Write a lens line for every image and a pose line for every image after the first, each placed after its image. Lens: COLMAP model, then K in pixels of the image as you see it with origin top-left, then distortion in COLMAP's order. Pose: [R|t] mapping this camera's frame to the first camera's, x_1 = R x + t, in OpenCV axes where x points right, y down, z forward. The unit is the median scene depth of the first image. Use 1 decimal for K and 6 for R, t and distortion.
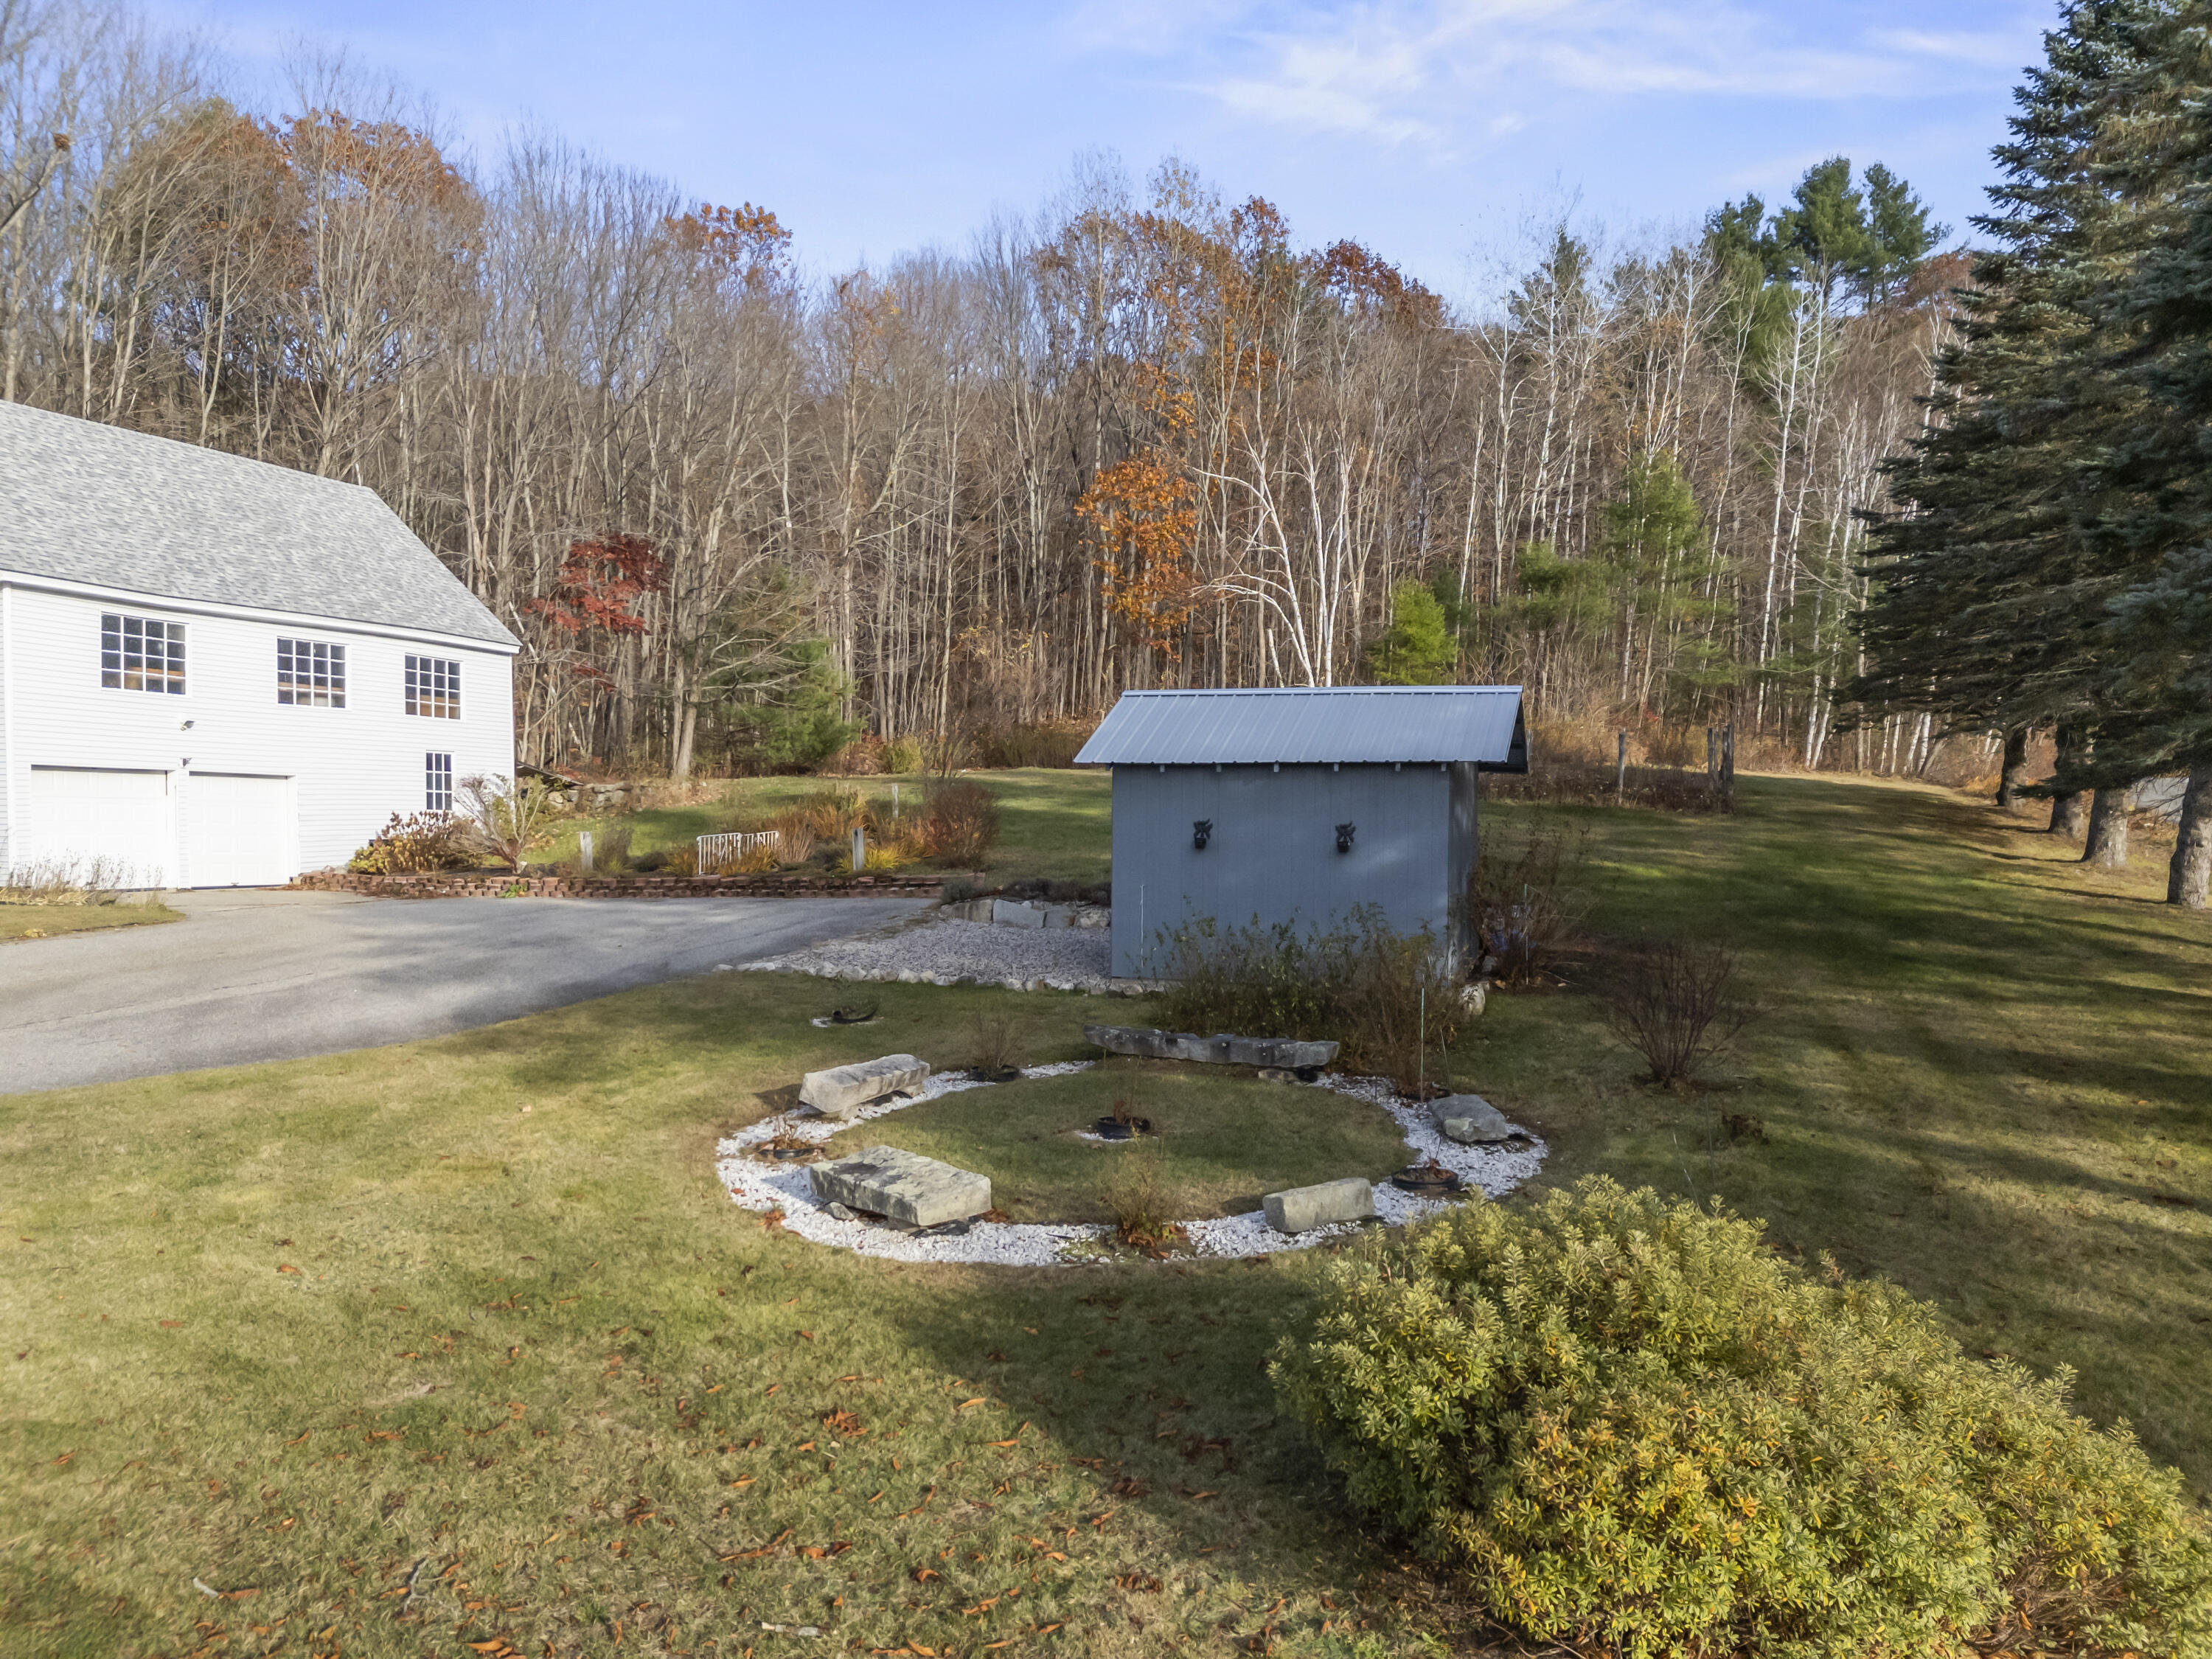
lens RADIAL K [[1627.2, 0, 1094.6], [0, 1627.2, 832.1], [0, 0, 1]] dist [0.095174, -0.087619]
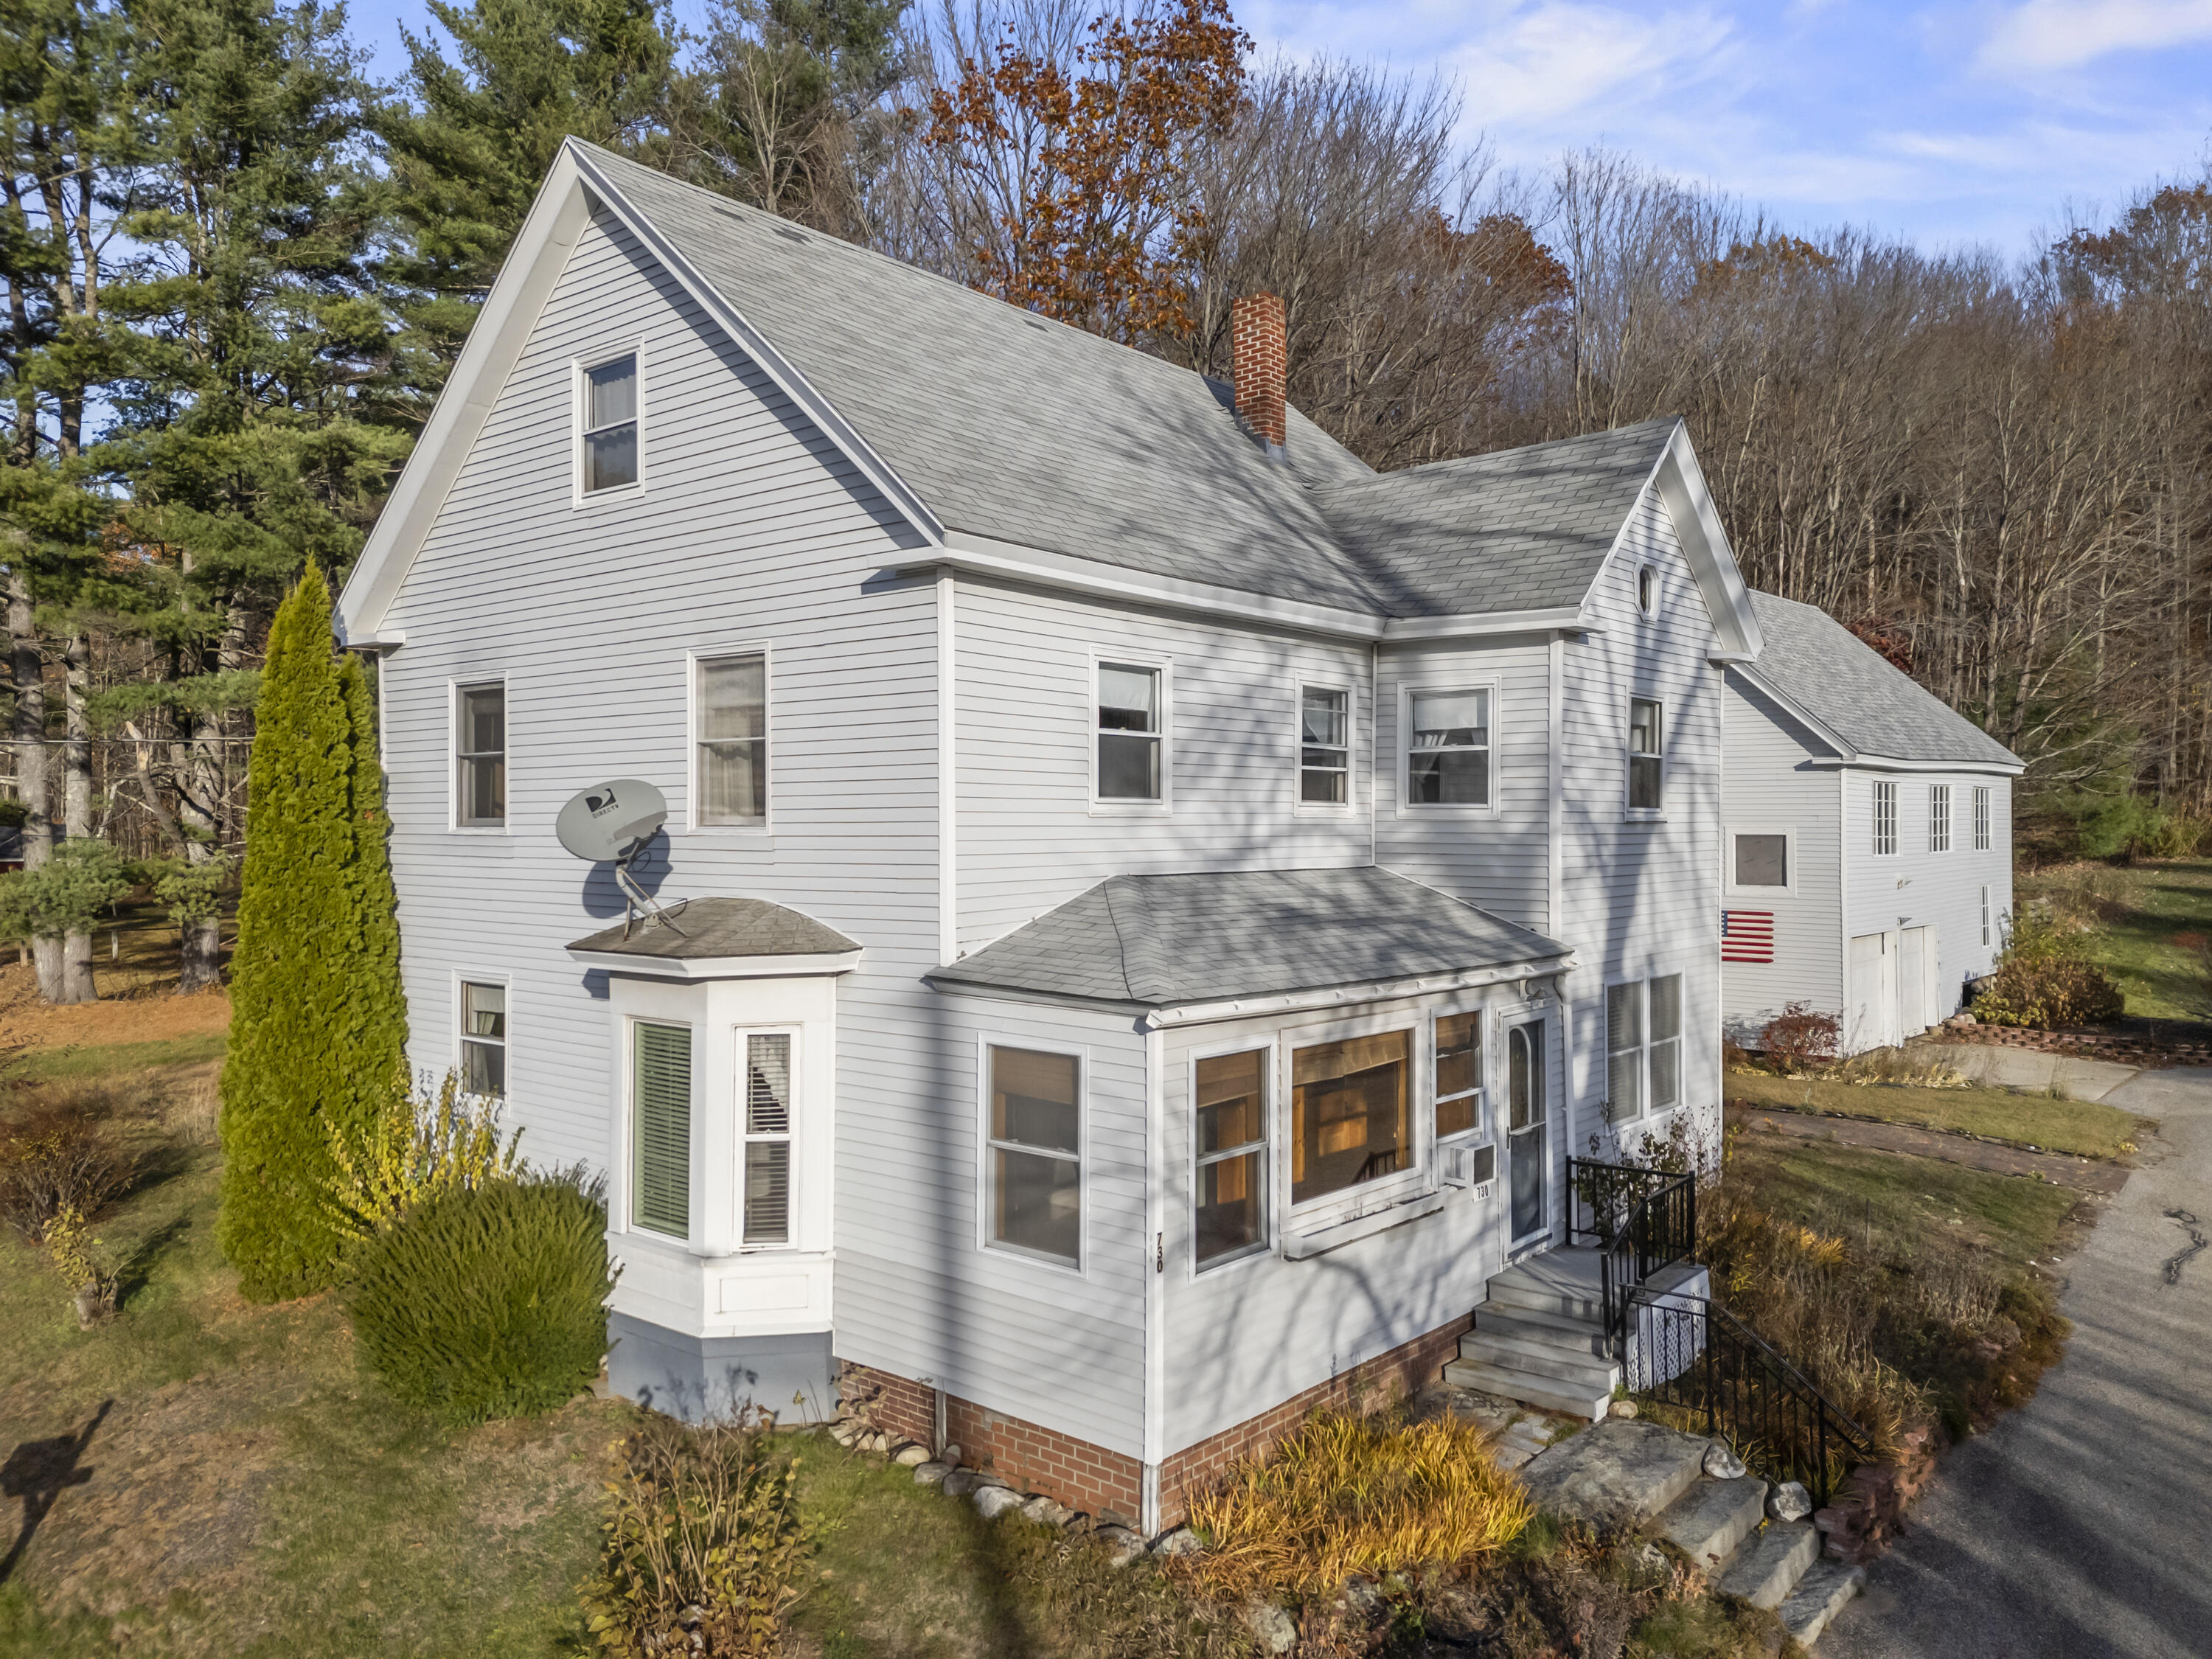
lens RADIAL K [[1634.1, 0, 1105.4], [0, 1634.1, 833.7], [0, 0, 1]] dist [0.032407, -0.002928]
pose [[0.937958, -0.005753, -0.346700, -0.602821], [0.005944, 0.999982, -0.000510, -0.089511], [0.346697, -0.001582, 0.937976, -0.094518]]
